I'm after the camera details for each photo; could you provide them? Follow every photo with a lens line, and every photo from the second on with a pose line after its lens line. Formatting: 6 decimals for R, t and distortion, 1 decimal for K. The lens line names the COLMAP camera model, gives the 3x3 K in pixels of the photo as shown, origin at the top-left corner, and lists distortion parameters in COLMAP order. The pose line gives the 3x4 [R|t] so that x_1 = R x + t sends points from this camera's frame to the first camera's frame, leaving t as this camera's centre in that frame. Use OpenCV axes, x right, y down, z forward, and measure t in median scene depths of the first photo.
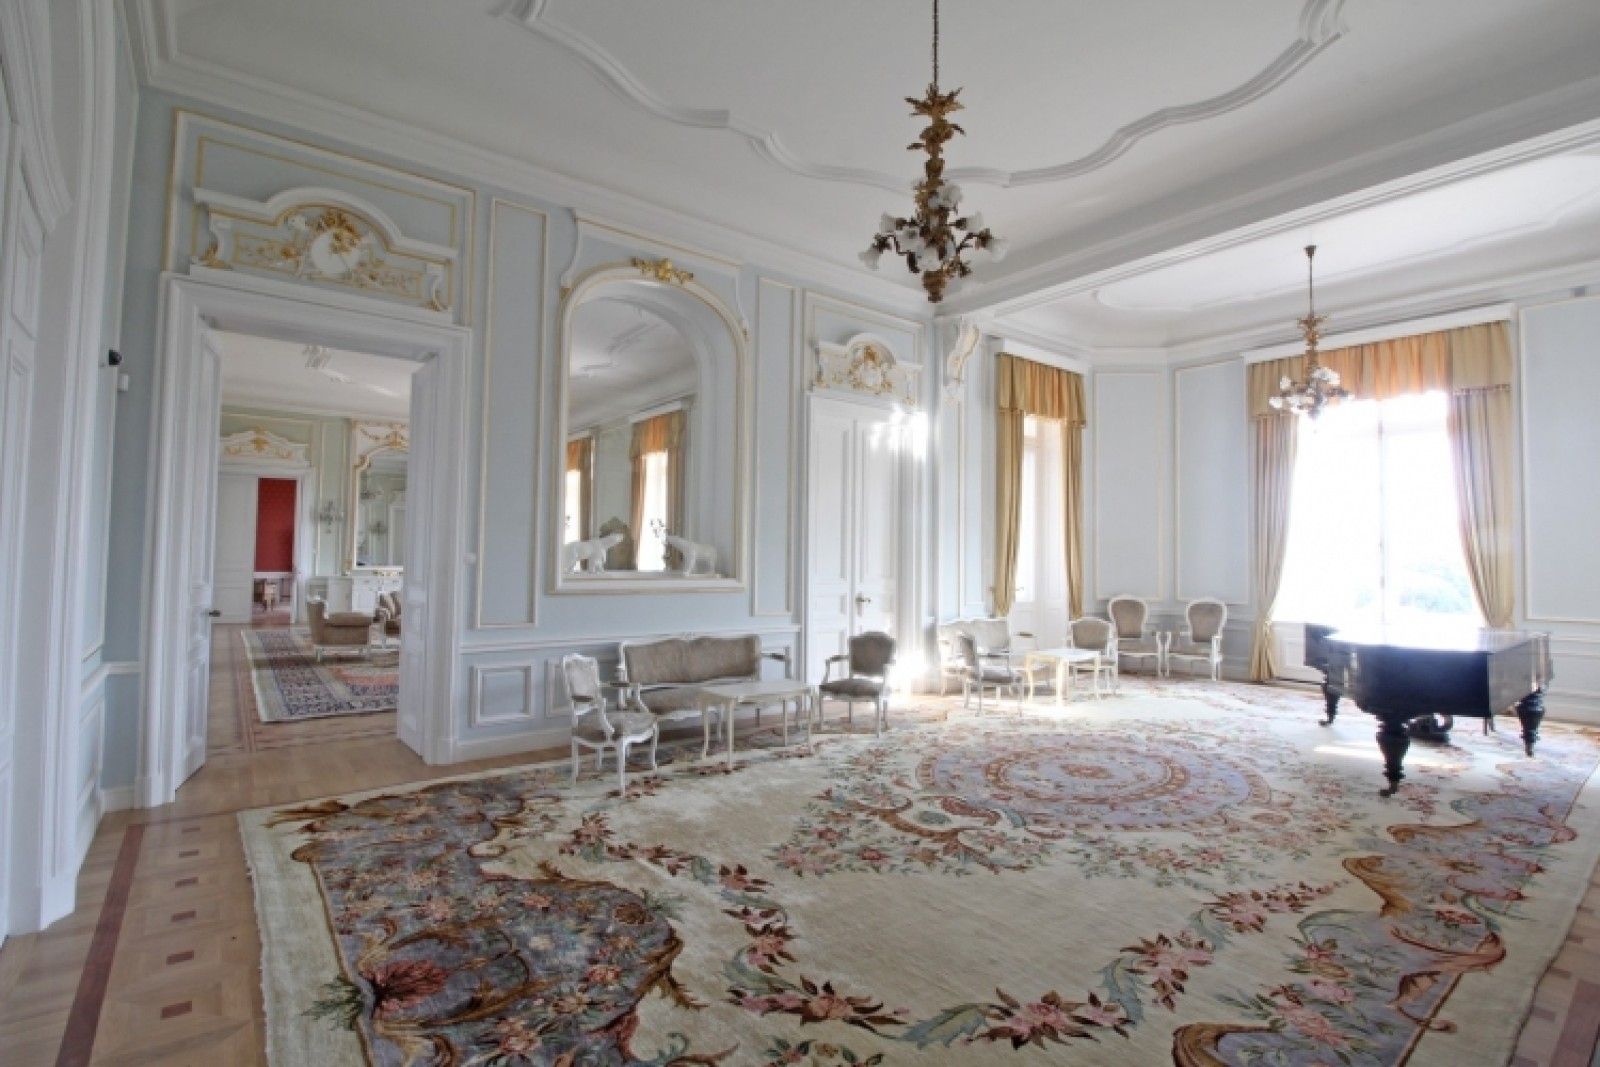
lens RADIAL K [[730.9, 0, 800.3], [0, 730.9, 530.1], [0, 0, 1]] dist [-0.023330, -0.003657]
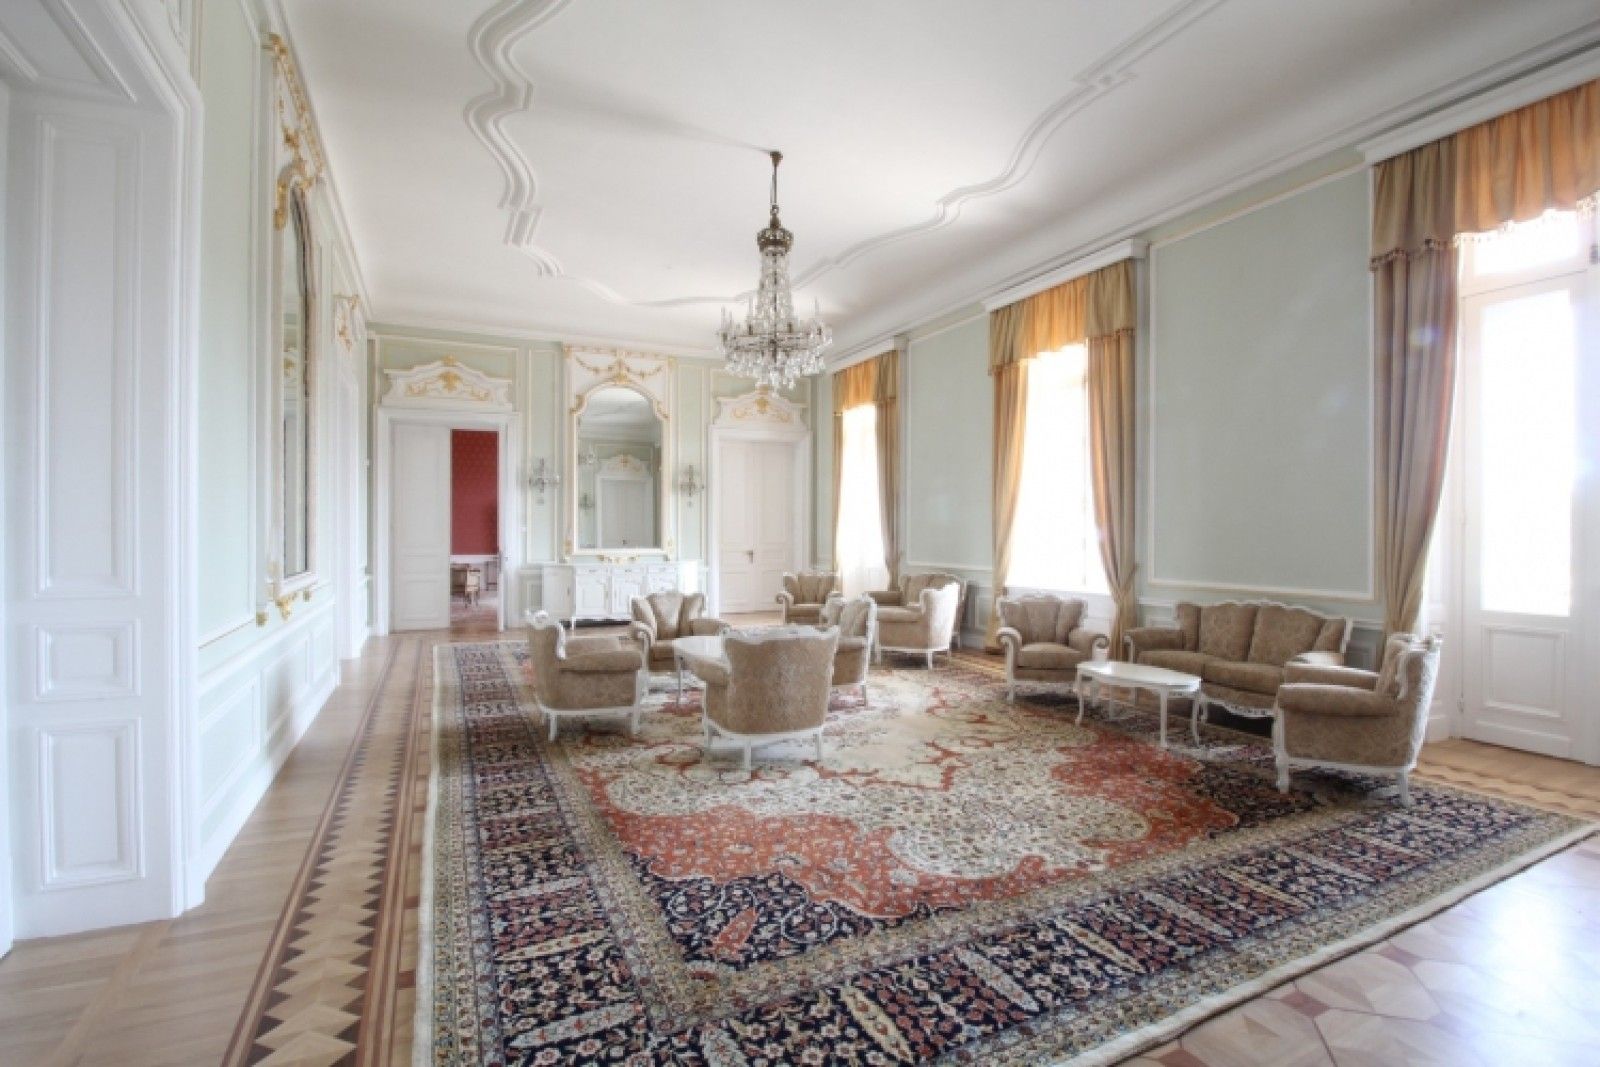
lens RADIAL K [[730.9, 0, 800.0], [0, 730.9, 536.0], [0, 0, 1]] dist [-0.023330, -0.003657]
pose [[0.976477, -0.011323, -0.215325, -0.245114], [0.021451, 0.998768, 0.044758, 0.009670], [0.214552, -0.048324, 0.975516, 0.346212]]
